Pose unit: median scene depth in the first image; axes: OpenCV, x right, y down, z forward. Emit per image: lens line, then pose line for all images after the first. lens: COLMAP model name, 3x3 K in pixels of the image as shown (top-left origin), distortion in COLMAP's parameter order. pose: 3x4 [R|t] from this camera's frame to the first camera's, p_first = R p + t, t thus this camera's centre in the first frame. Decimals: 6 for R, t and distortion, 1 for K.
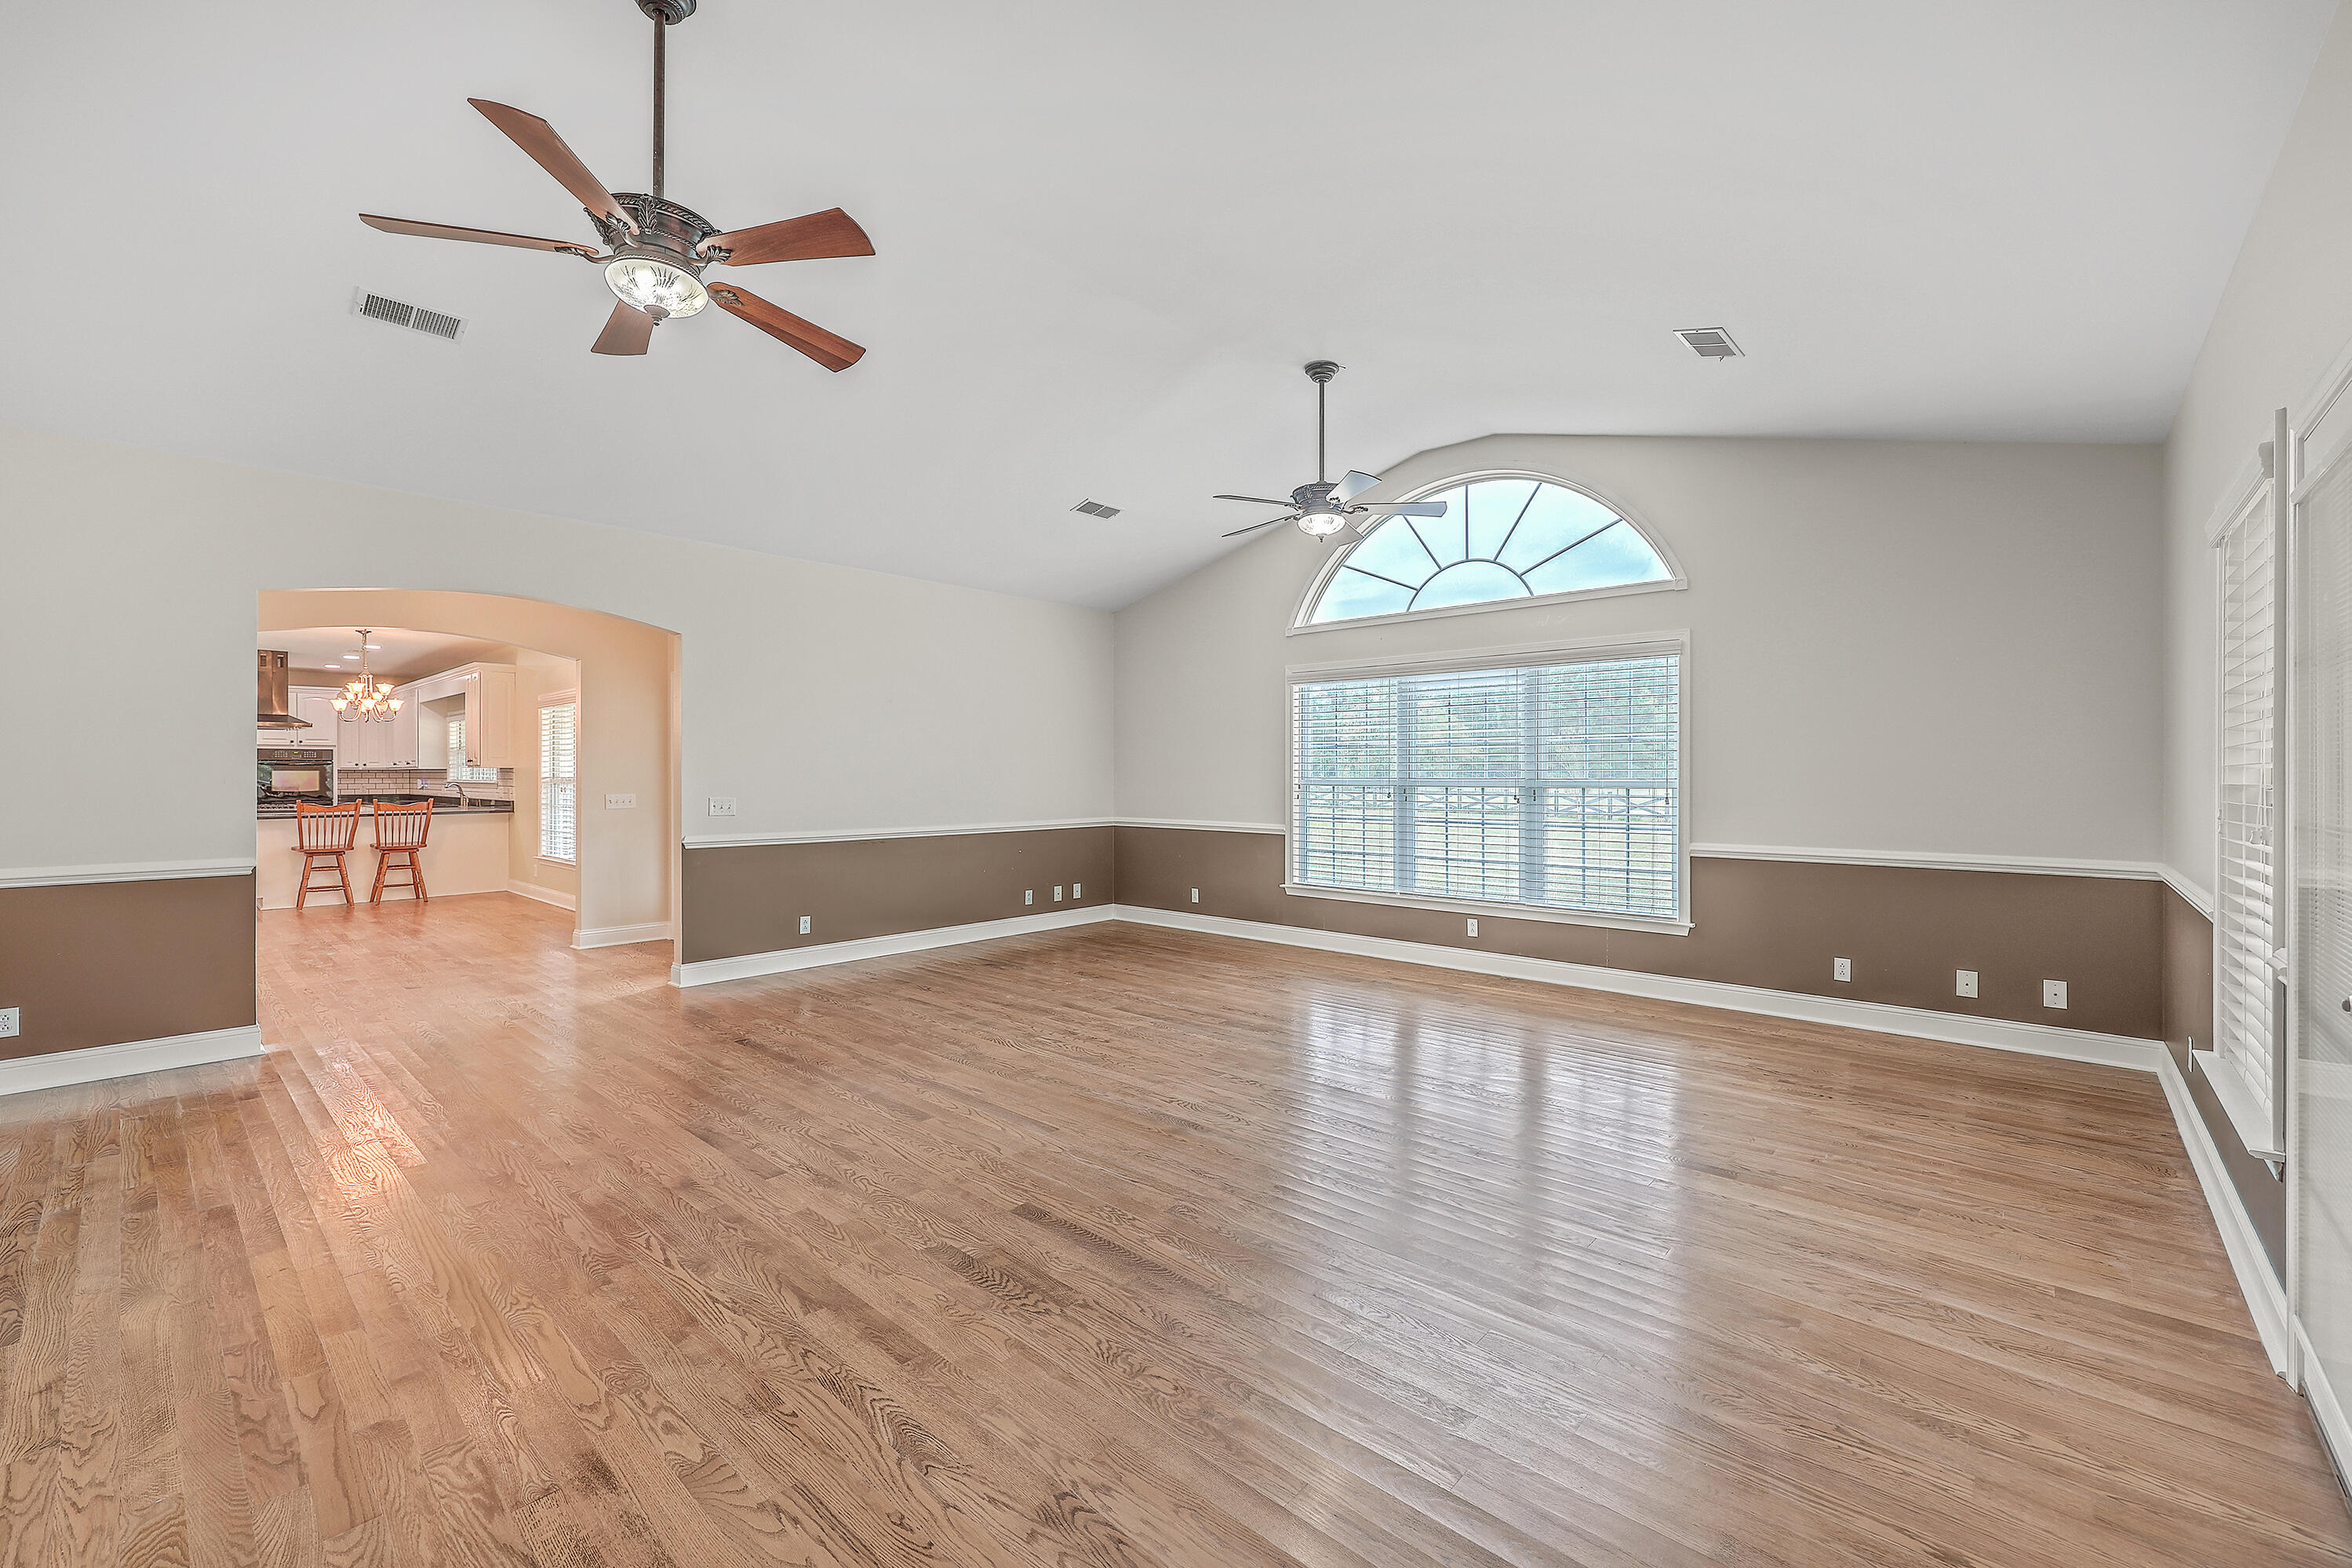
lens RADIAL K [[962.3, 0, 1178.6], [0, 962.3, 777.4], [0, 0, 1]] dist [0.002657, 0.000115]
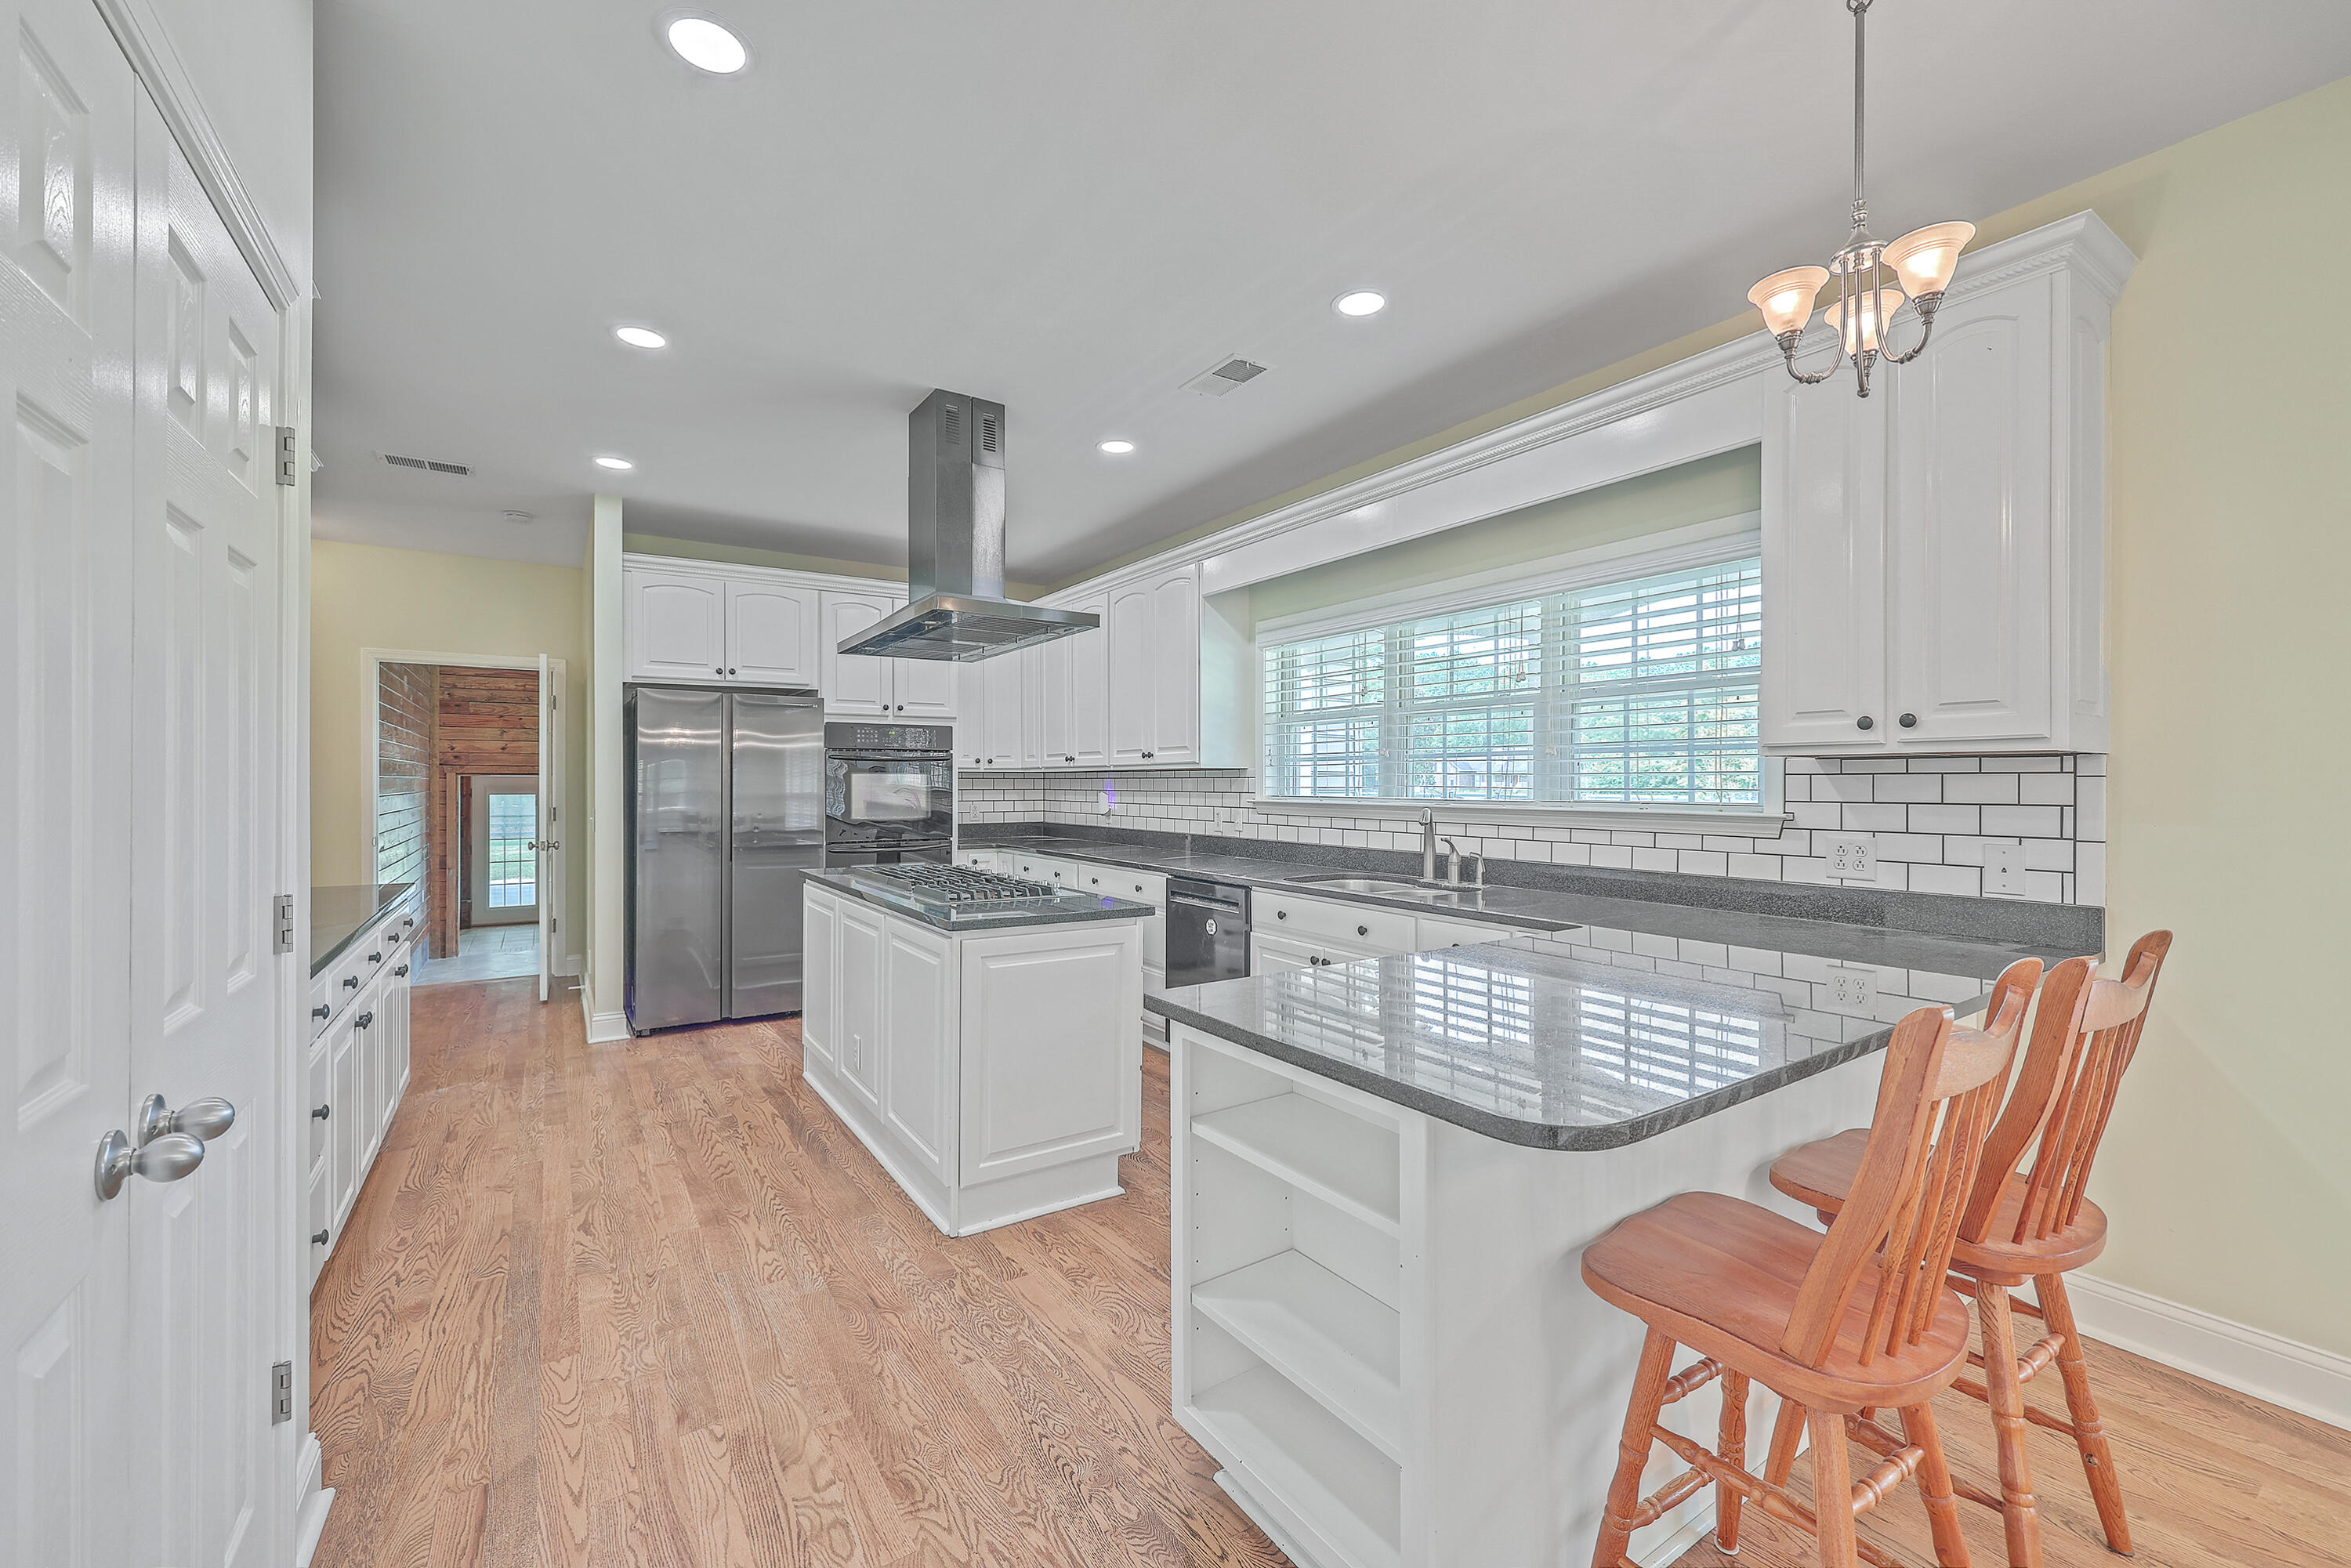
lens RADIAL K [[961.9, 0, 1176.2], [0, 961.9, 783.7], [0, 0, 1]] dist [0.002657, 0.000115]
pose [[0.964785, 0.004427, -0.263002, -0.672991], [-0.004687, 0.999989, -0.000360, -0.002042], [0.262997, 0.001580, 0.964795, 0.604607]]
